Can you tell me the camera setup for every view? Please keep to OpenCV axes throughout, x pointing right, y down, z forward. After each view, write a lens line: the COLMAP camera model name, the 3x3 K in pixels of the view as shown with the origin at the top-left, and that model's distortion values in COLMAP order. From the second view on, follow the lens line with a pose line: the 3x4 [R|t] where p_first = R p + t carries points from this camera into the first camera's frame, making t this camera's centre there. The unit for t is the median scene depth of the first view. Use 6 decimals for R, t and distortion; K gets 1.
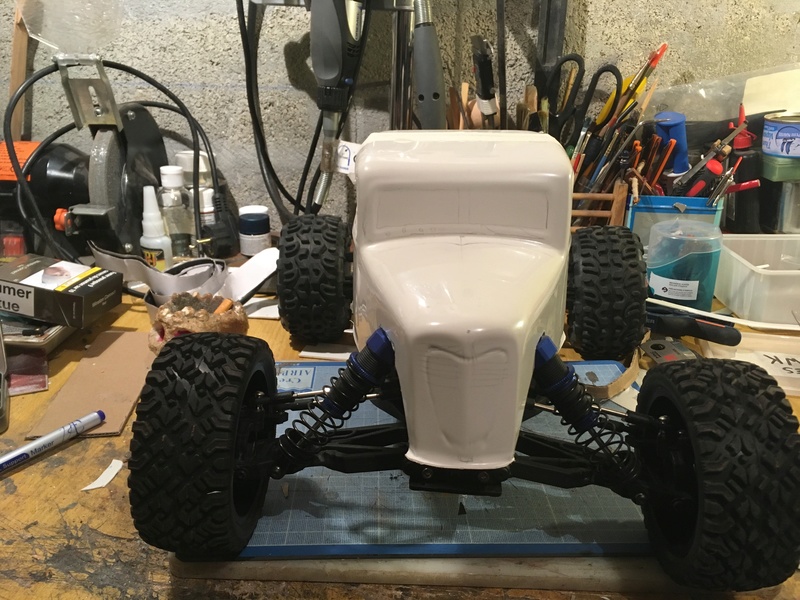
lens RADIAL K [[644.3, 0, 376.7], [0, 644.3, 300.5], [0, 0, 1]] dist [0.037603, -0.068685]
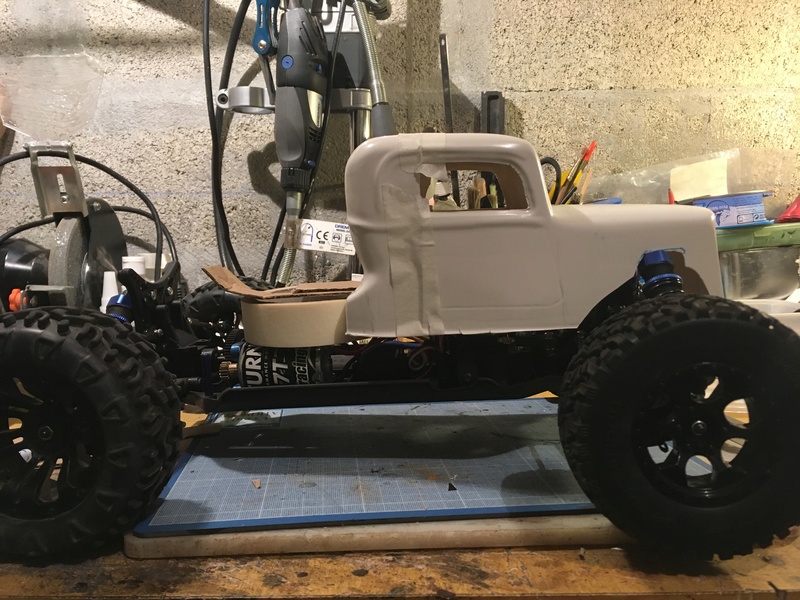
lens RADIAL K [[644.3, 0, 376.7], [0, 644.3, 300.5], [0, 0, 1]] dist [0.037603, -0.068685]
pose [[0.996973, -0.022492, 0.074423, -0.016919], [0.041151, 0.964820, -0.259670, 0.138796], [-0.065965, 0.261946, 0.962825, 0.023023]]
